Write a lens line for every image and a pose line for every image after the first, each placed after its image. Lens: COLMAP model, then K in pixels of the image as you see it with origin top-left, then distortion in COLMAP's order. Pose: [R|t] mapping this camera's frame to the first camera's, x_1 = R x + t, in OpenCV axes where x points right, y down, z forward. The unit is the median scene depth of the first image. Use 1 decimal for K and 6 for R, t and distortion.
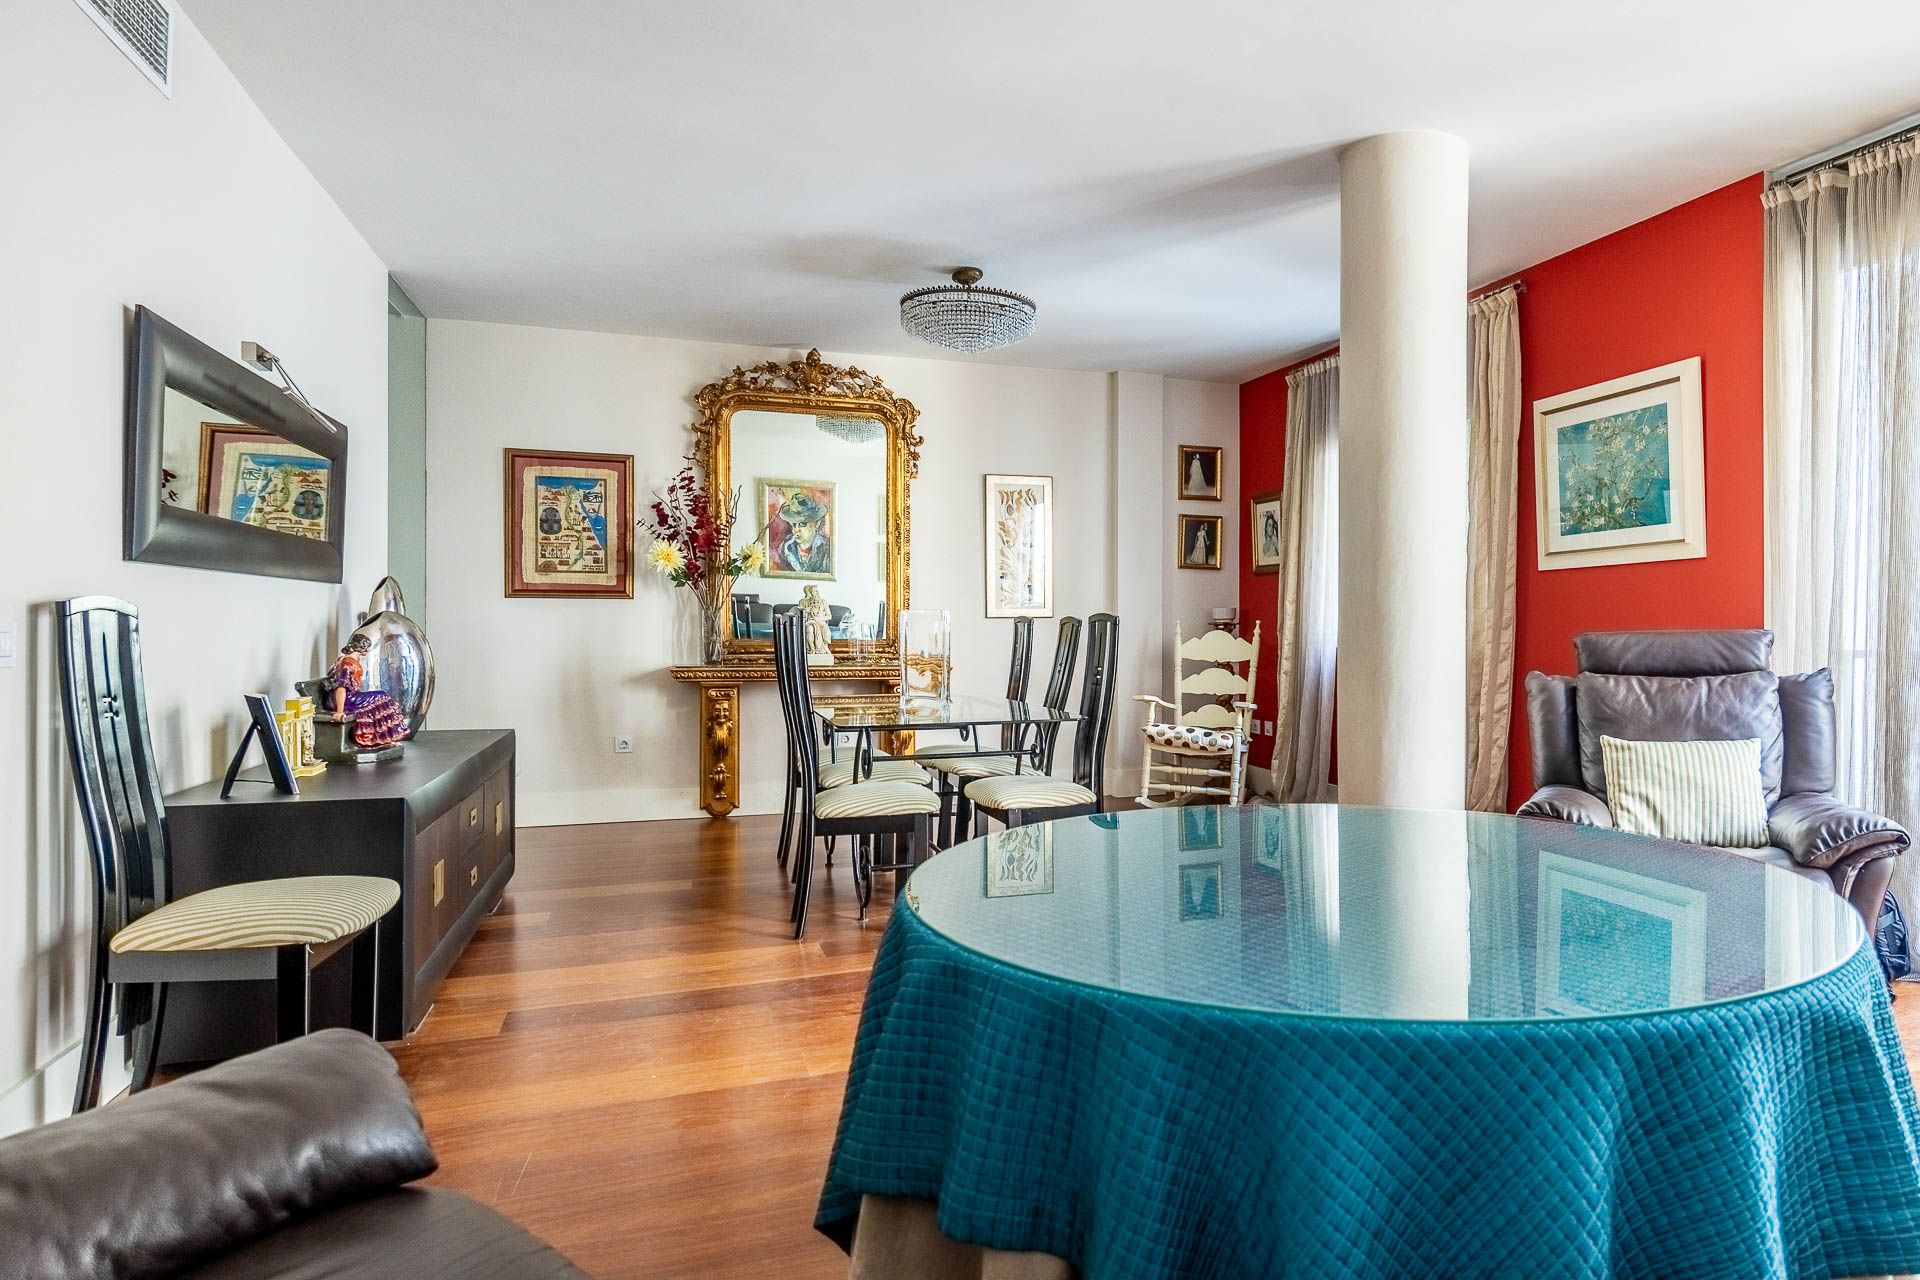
lens RADIAL K [[1050.8, 0, 963.2], [0, 1050.8, 646.5], [0, 0, 1]] dist [-0.005813, -0.001848]
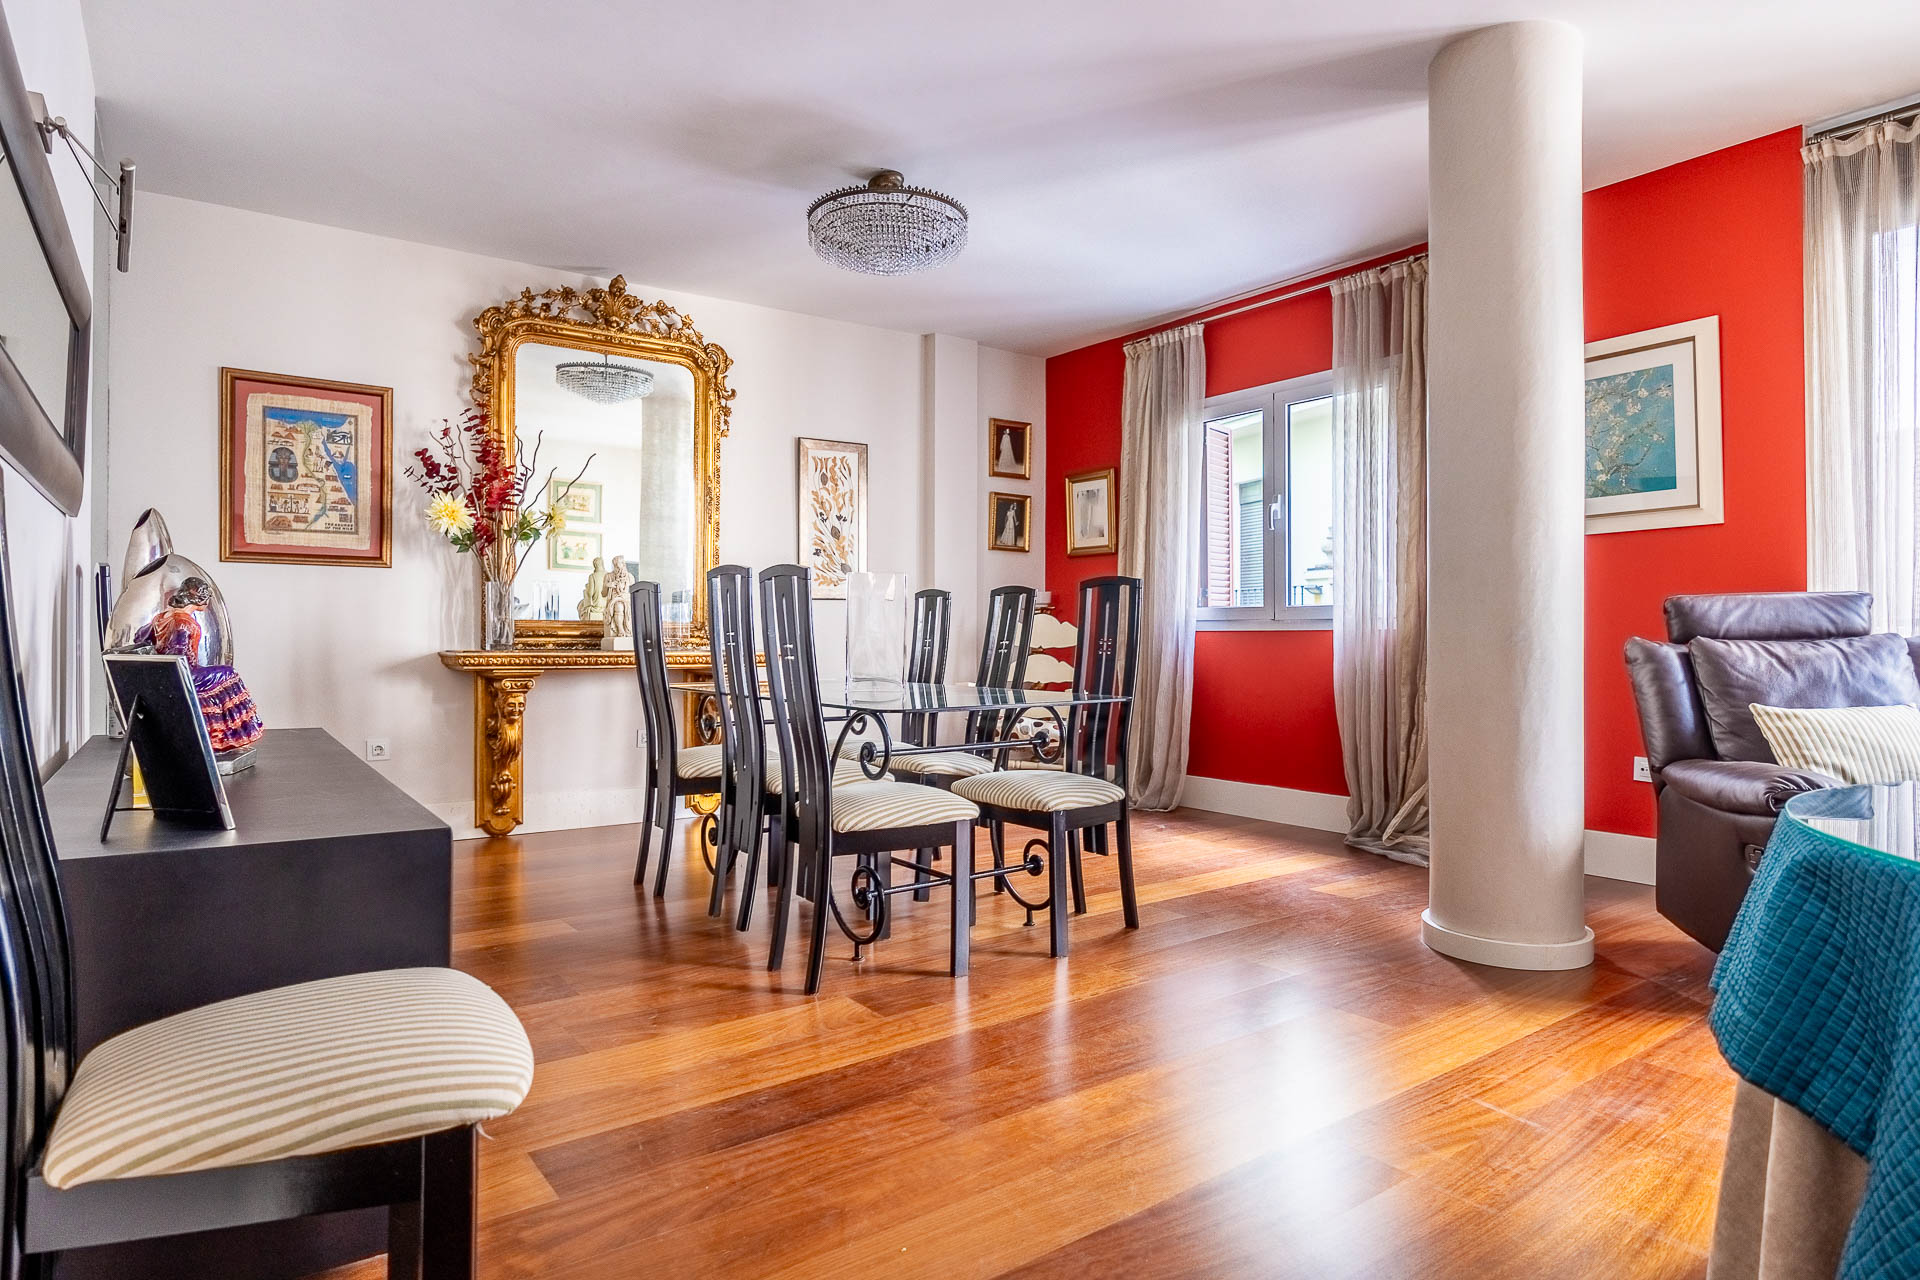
lens RADIAL K [[1105.1, 0, 956.2], [0, 1105.1, 630.9], [0, 0, 1]] dist [-0.002958, 0.000767]
pose [[0.969792, 0.000466, 0.243931, -0.105387], [0.001458, 0.999969, -0.007707, 0.009894], [-0.243927, 0.007830, 0.969762, 0.083698]]
